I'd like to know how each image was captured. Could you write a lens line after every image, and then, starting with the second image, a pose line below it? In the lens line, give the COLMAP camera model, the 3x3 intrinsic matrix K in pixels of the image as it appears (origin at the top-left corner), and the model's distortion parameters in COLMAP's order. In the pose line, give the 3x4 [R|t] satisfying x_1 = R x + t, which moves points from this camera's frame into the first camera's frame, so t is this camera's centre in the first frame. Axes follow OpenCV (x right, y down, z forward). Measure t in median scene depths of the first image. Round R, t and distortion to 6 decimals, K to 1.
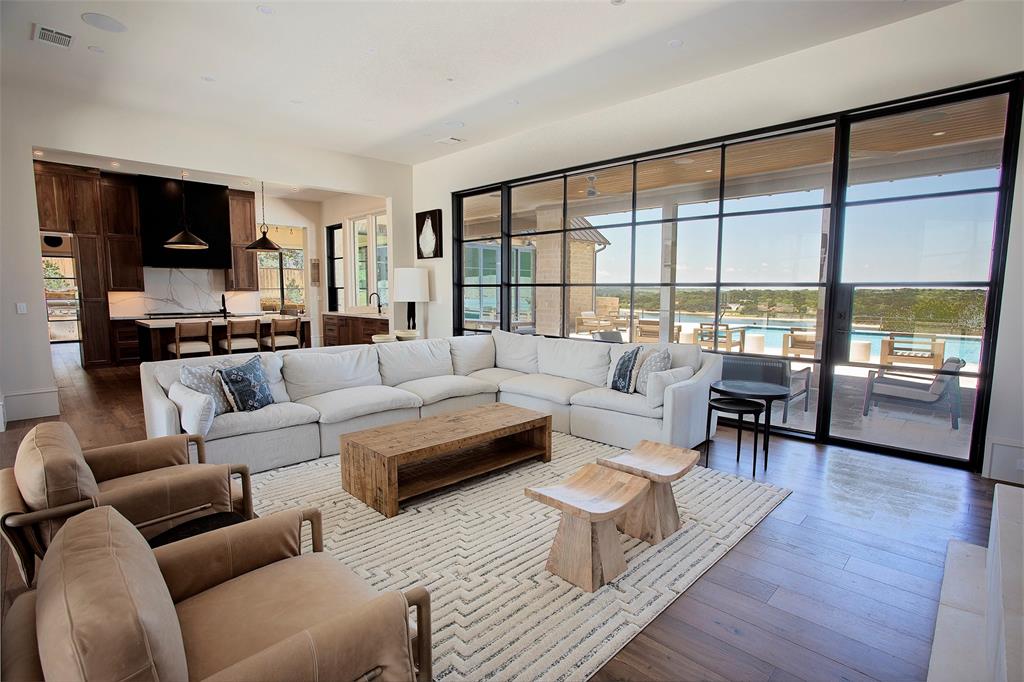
lens RADIAL K [[498.4, 0, 515.4], [0, 498.4, 342.5], [0, 0, 1]] dist [-0.023722, -0.000191]
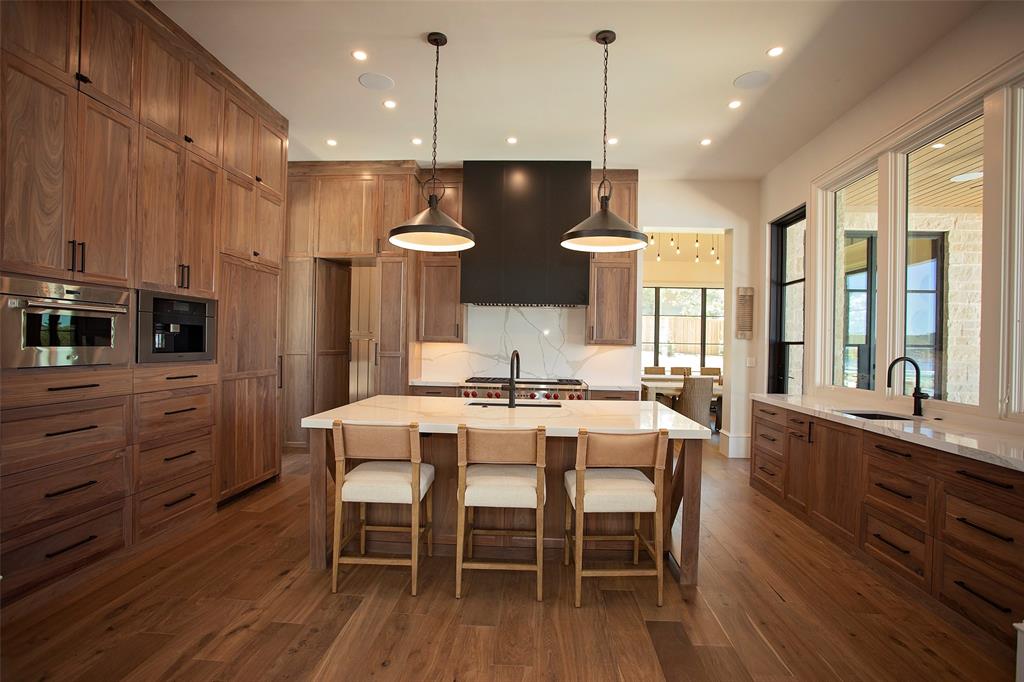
lens RADIAL K [[498.4, 0, 517.2], [0, 498.4, 343.7], [0, 0, 1]] dist [-0.023722, -0.000191]
pose [[0.670161, 0.006760, -0.742185, -0.197819], [-0.093229, 0.992805, -0.075139, -0.052800], [0.736337, 0.119548, 0.665970, 0.538194]]
